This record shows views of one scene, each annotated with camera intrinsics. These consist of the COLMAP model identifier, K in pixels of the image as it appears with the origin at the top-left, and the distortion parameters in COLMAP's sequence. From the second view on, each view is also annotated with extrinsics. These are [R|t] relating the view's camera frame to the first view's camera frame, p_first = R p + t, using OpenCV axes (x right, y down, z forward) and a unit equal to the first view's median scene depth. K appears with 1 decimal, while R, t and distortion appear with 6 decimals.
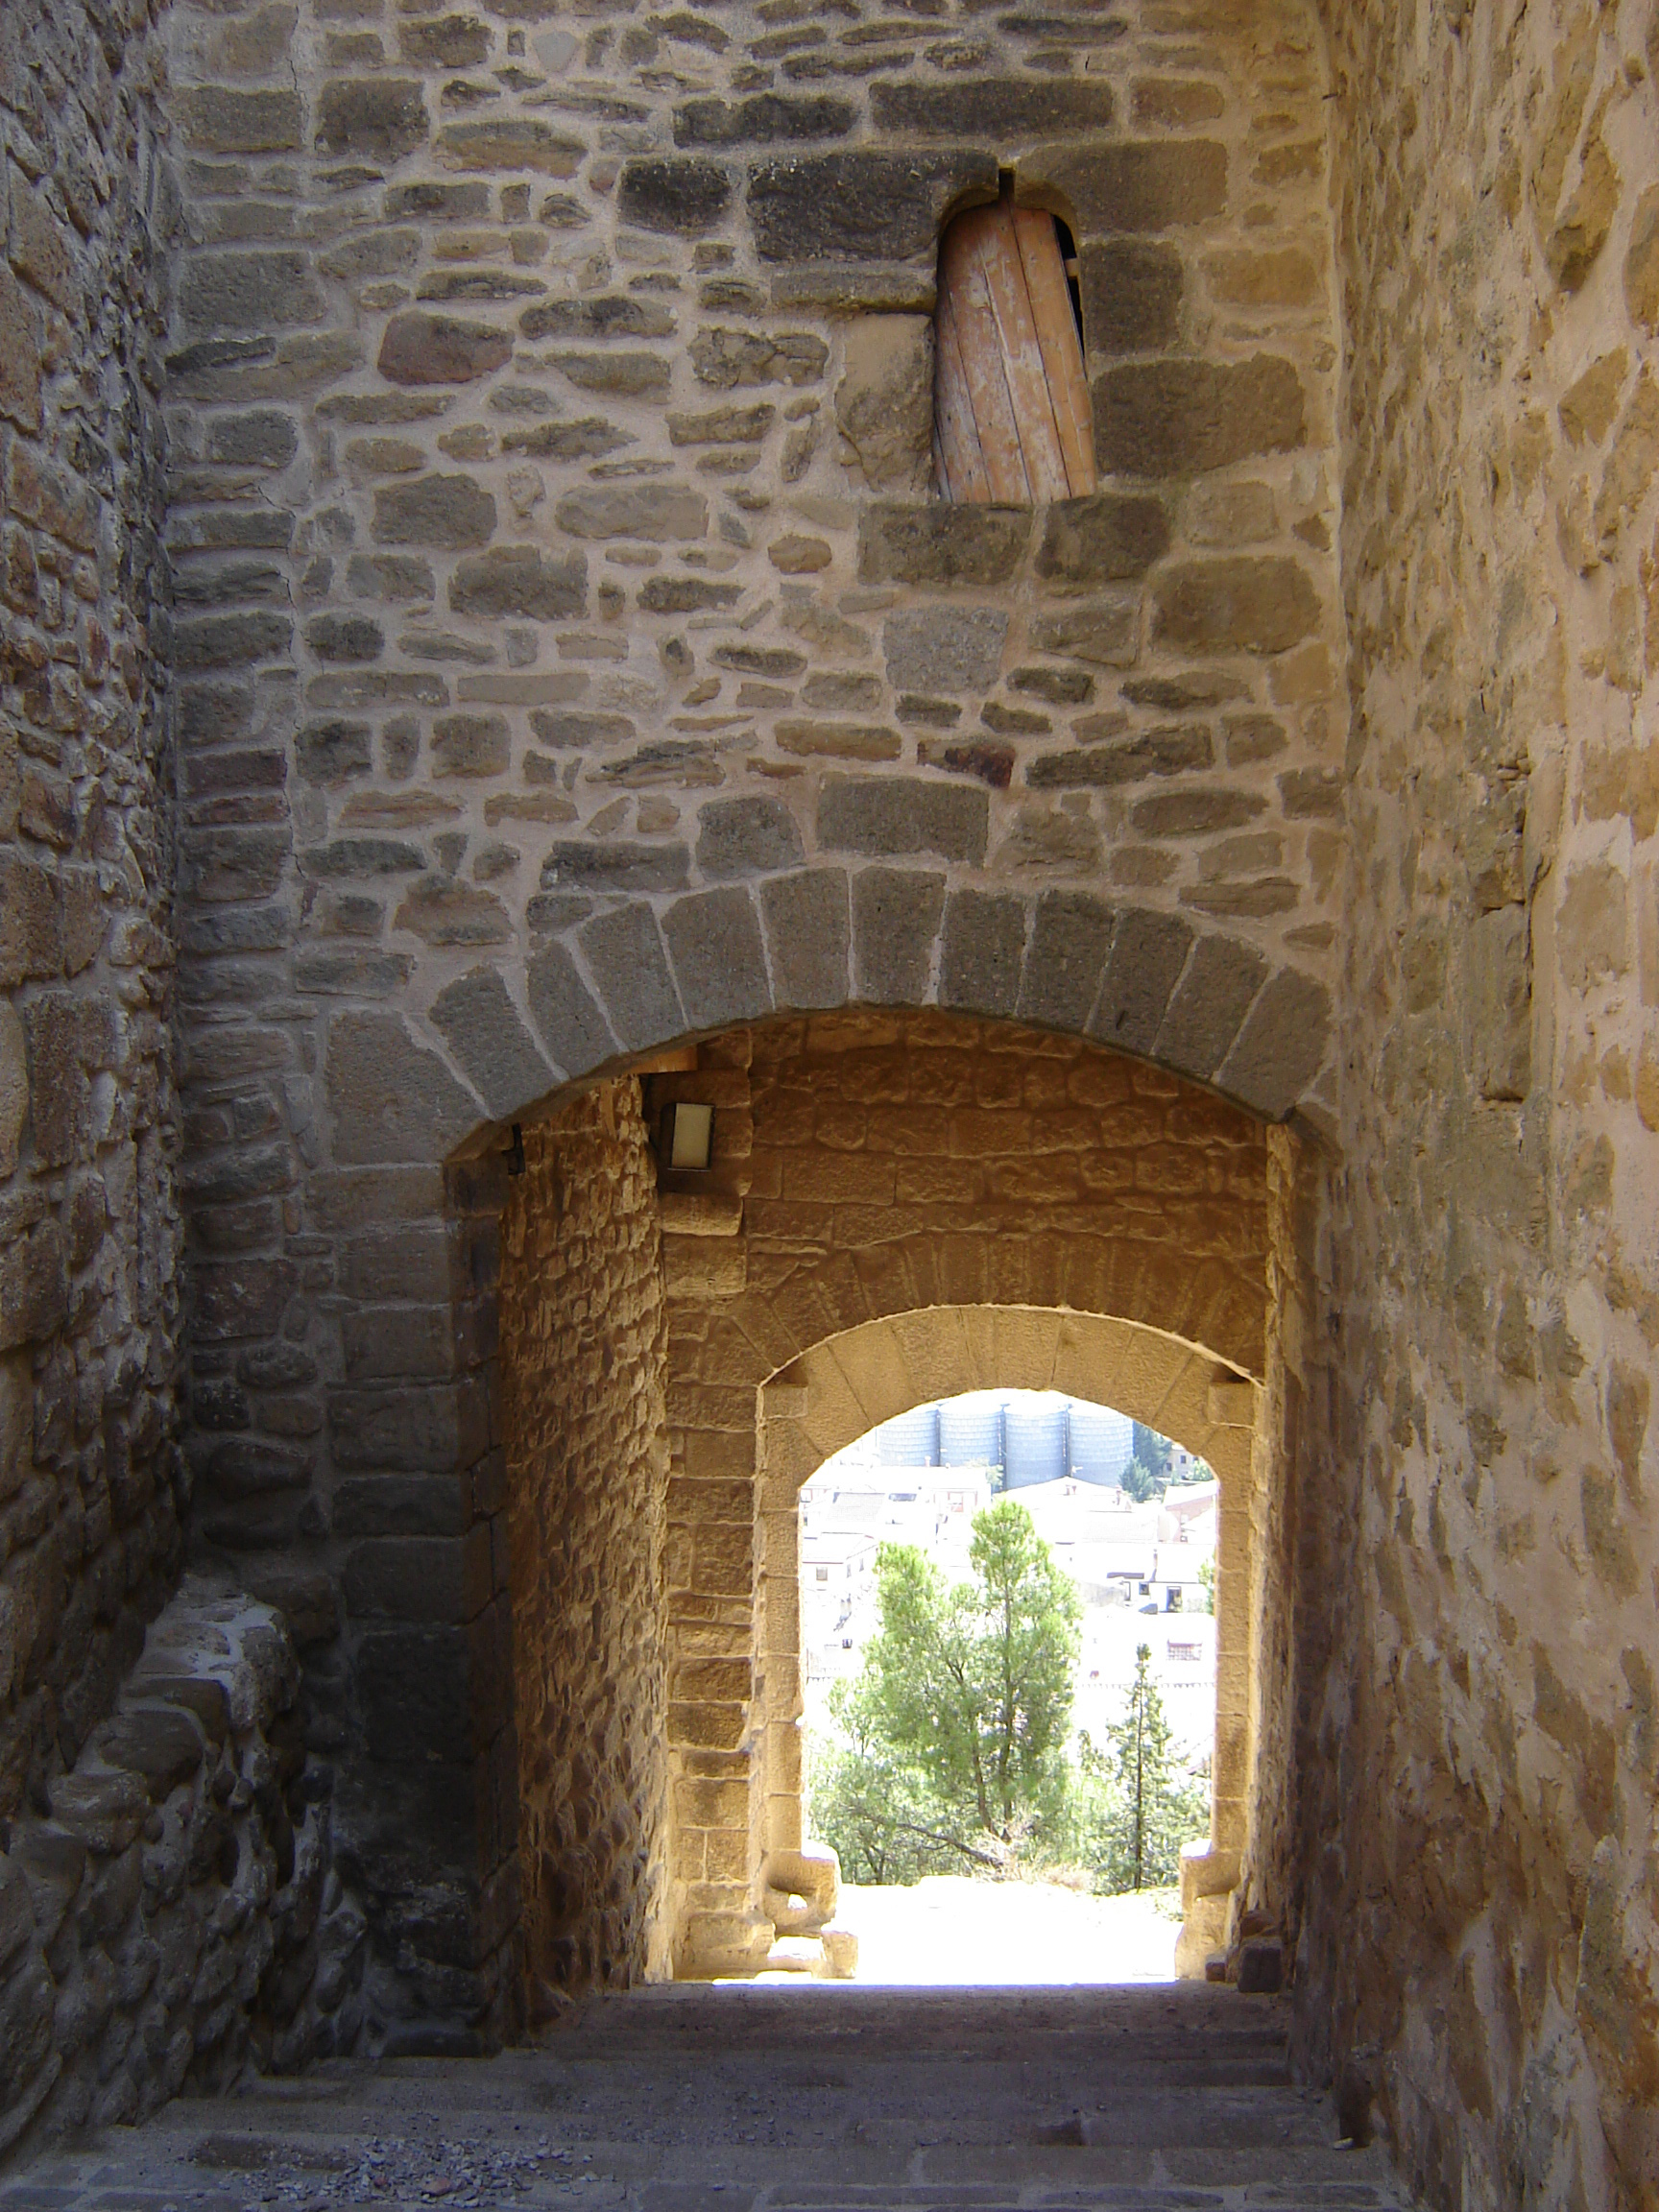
lens RADIAL K [[2536.1, 0, 838.1], [0, 2536.1, 1097.5], [0, 0, 1]] dist [-0.137592, 0.000000]
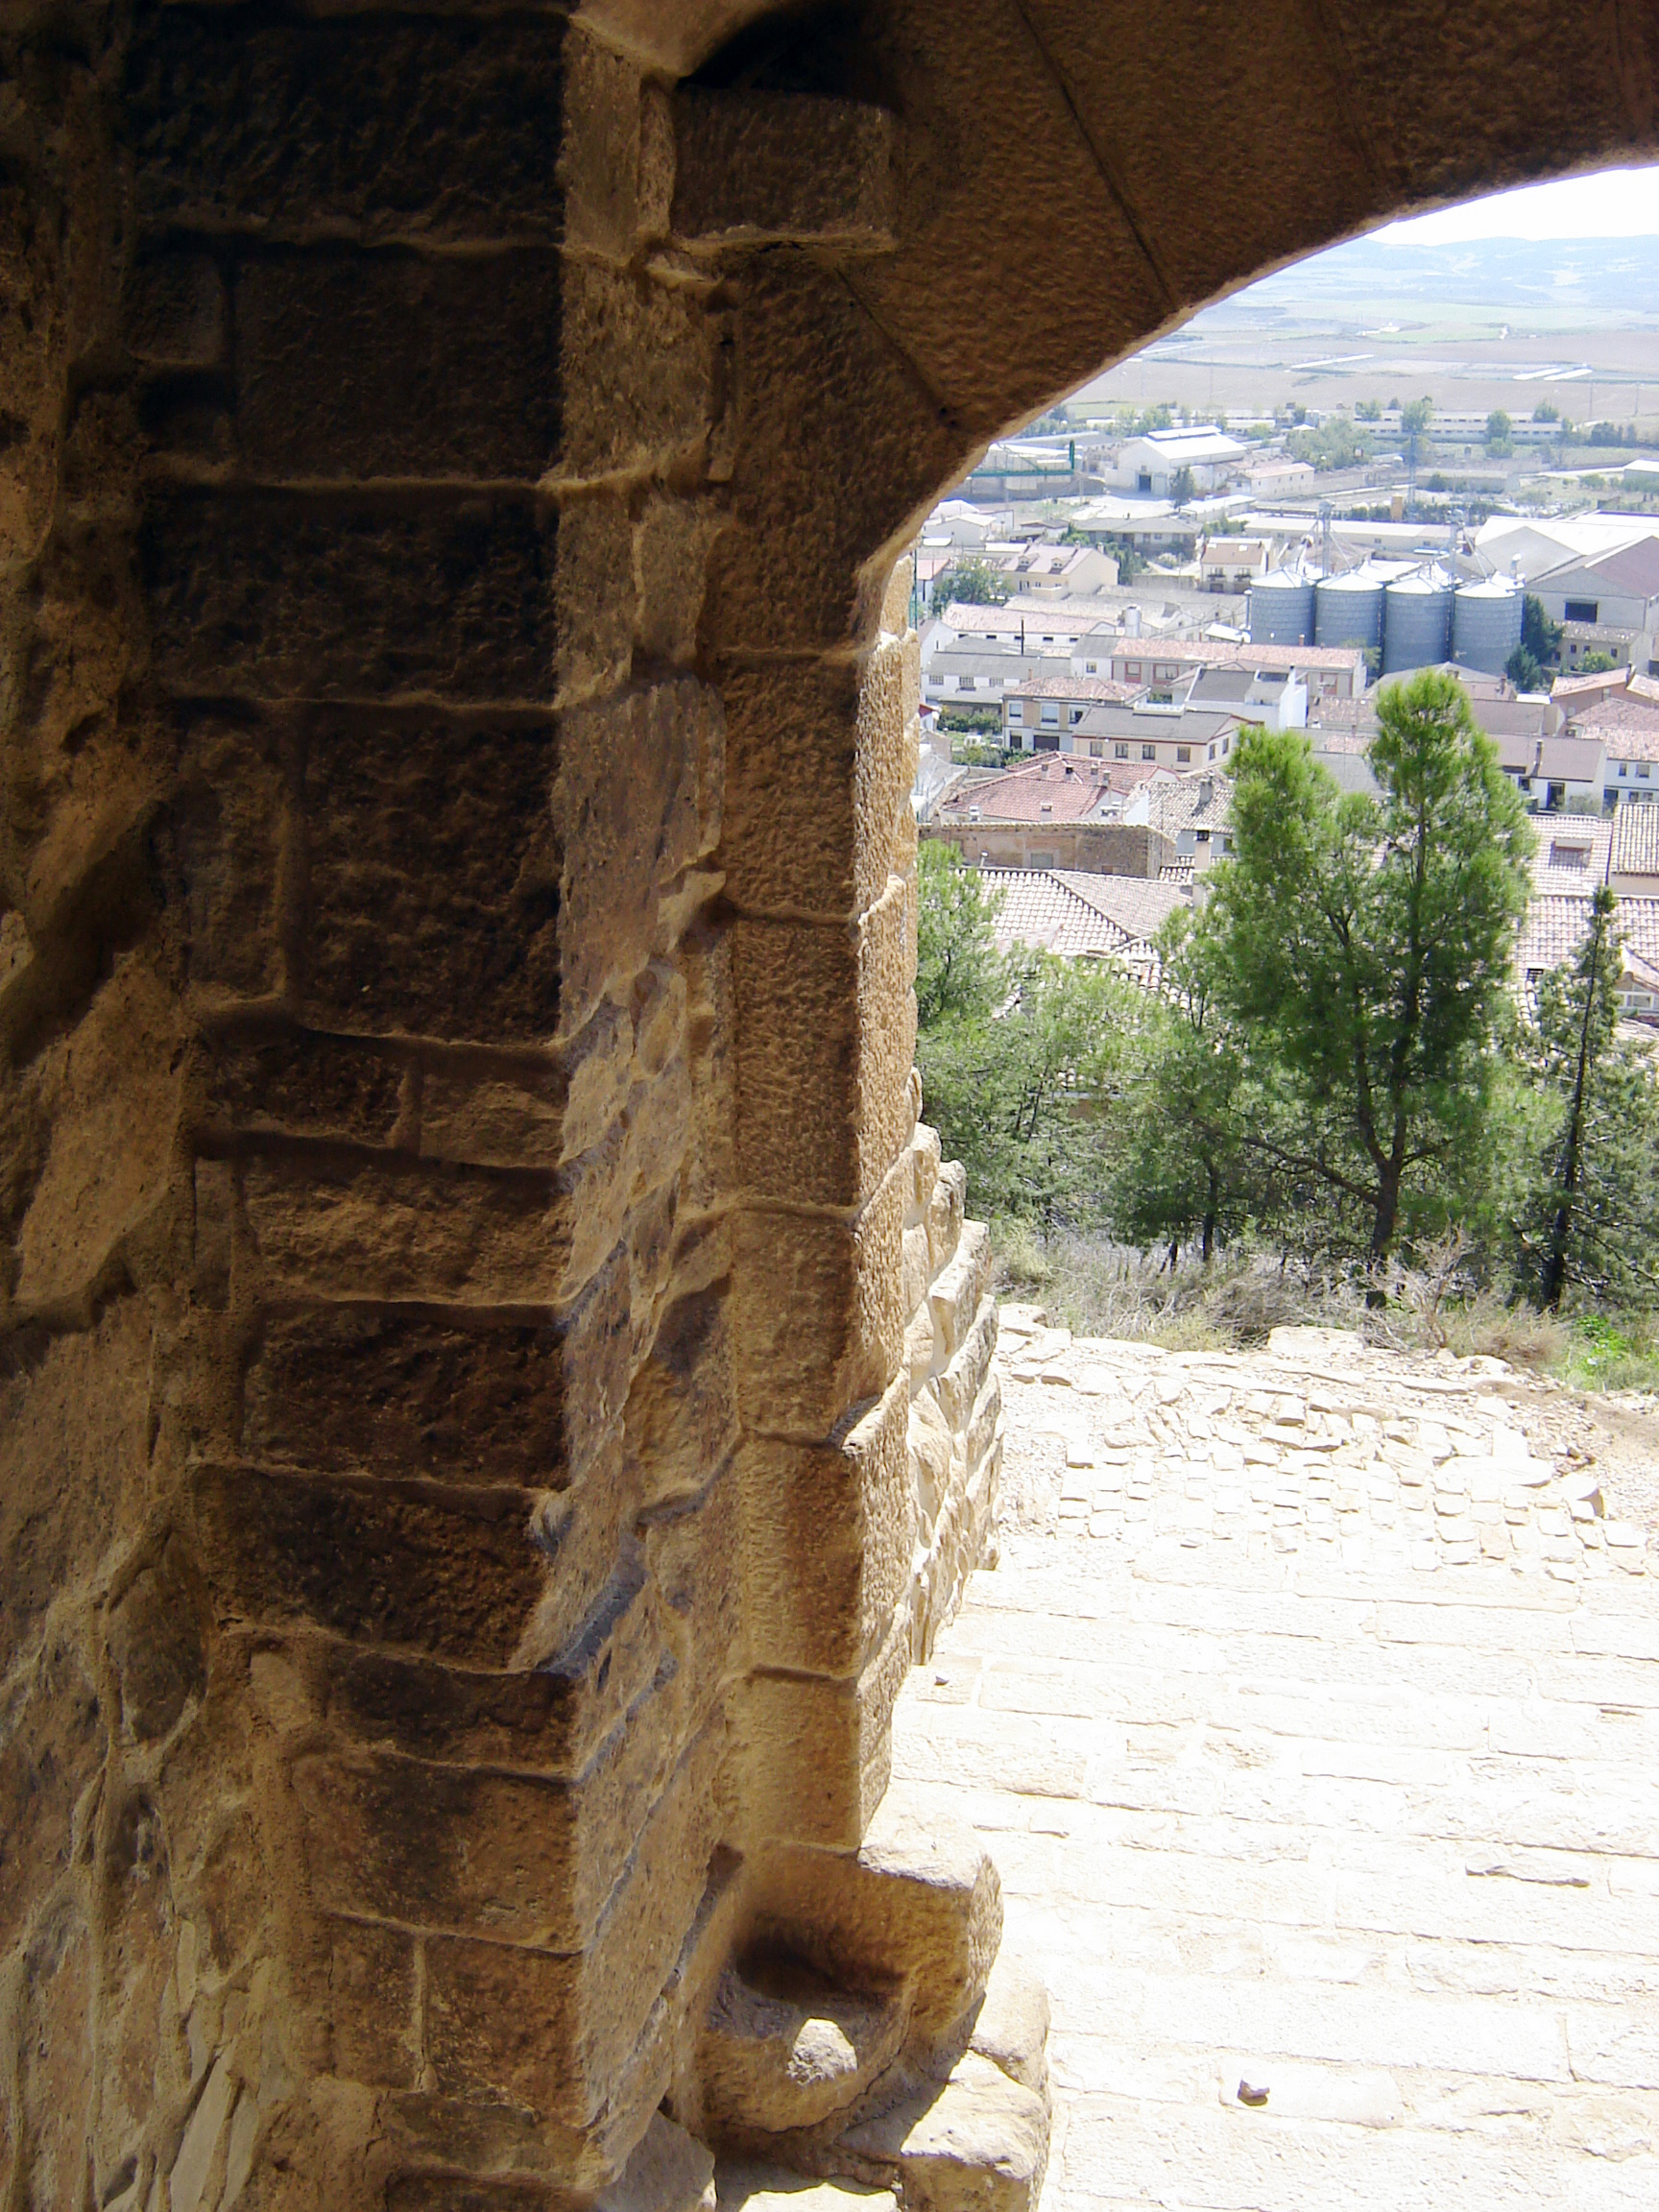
lens RADIAL K [[2536.1, 0, 805.5], [0, 2536.1, 1162.6], [0, 0, 1]] dist [-0.137592, 0.000000]
pose [[0.987619, 0.053700, -0.147396, 0.018992], [0.000180, 0.939197, 0.343378, 0.132340], [0.156874, -0.339153, 0.927559, 0.795965]]
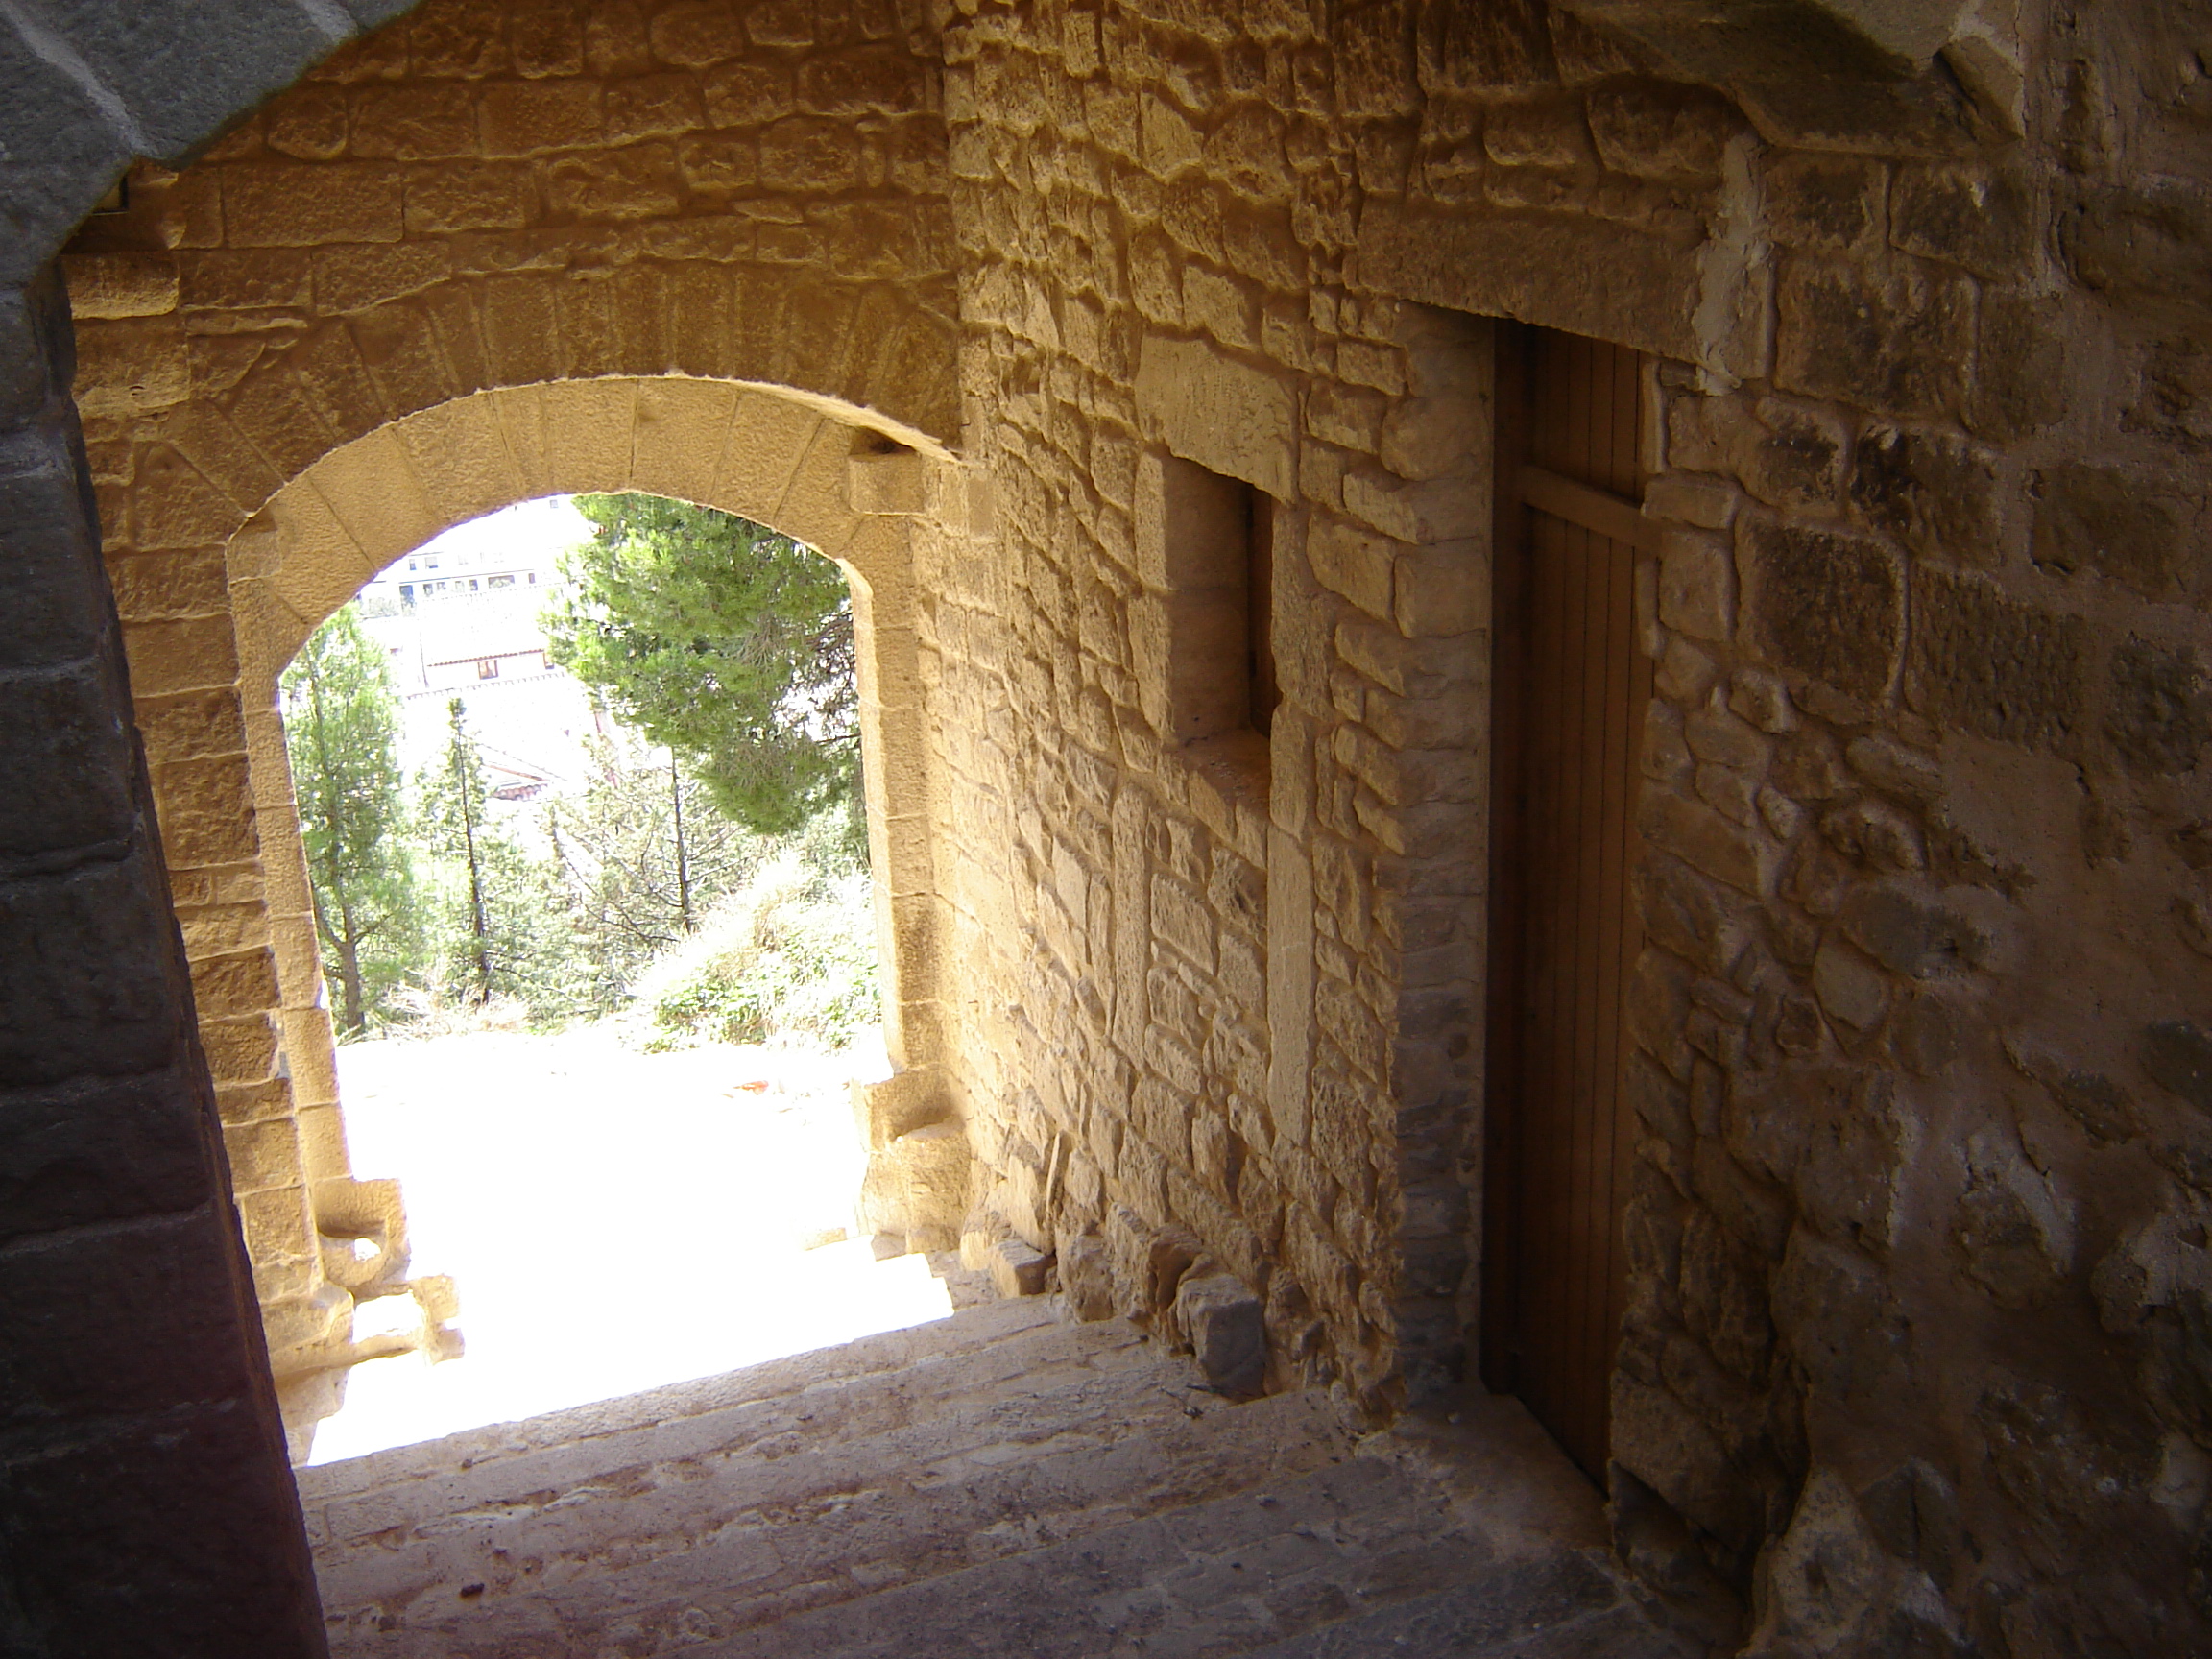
lens RADIAL K [[2536.1, 0, 1104.5], [0, 2536.1, 851.1], [0, 0, 1]] dist [-0.137592, 0.000000]
pose [[0.902844, -0.163862, 0.397519, -0.094154], [0.035035, 0.949494, 0.311822, -0.001157], [-0.428538, -0.267600, 0.862987, 0.336050]]
